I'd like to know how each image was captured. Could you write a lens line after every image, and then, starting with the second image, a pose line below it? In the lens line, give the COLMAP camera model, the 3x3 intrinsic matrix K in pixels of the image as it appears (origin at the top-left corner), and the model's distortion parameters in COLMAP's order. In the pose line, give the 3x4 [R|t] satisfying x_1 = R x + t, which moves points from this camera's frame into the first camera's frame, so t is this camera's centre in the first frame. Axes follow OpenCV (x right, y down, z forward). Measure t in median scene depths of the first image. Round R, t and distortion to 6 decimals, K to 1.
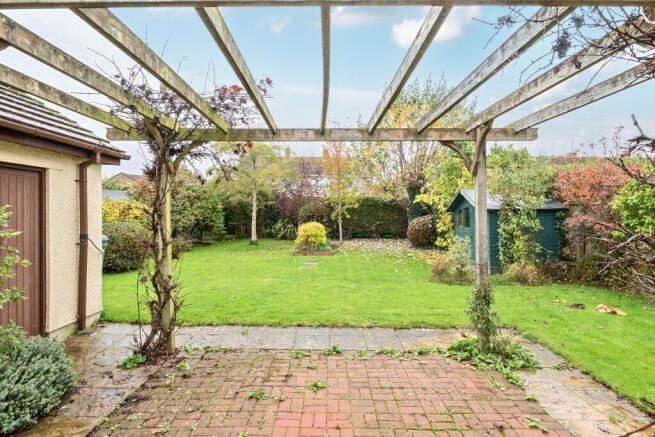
lens RADIAL K [[342.3, 0, 327.5], [0, 342.3, 218.5], [0, 0, 1]] dist [-0.011990, -0.000065]
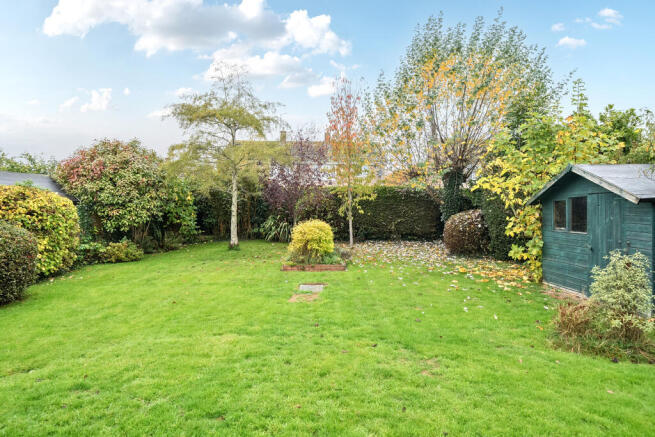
lens RADIAL K [[358.0, 0, 327.5], [0, 358.0, 218.5], [0, 0, 1]] dist [0.002703, 0.000348]
pose [[0.999997, 0.002256, -0.000194, -0.013352], [-0.002254, 0.999916, 0.012735, -0.001333], [0.000222, -0.012735, 0.999919, 0.236134]]
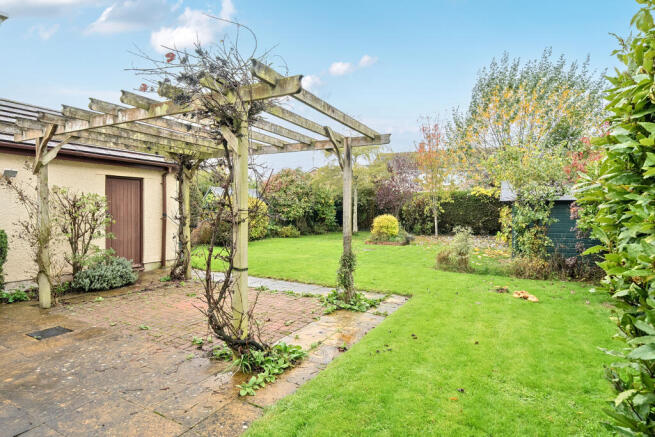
lens RADIAL K [[358.0, 0, 327.5], [0, 358.0, 218.5], [0, 0, 1]] dist [0.002703, 0.000348]
pose [[0.887598, 0.019829, -0.460192, 0.250971], [-0.016547, 0.999801, 0.011166, 0.010256], [0.460322, -0.002296, 0.887749, -0.077773]]
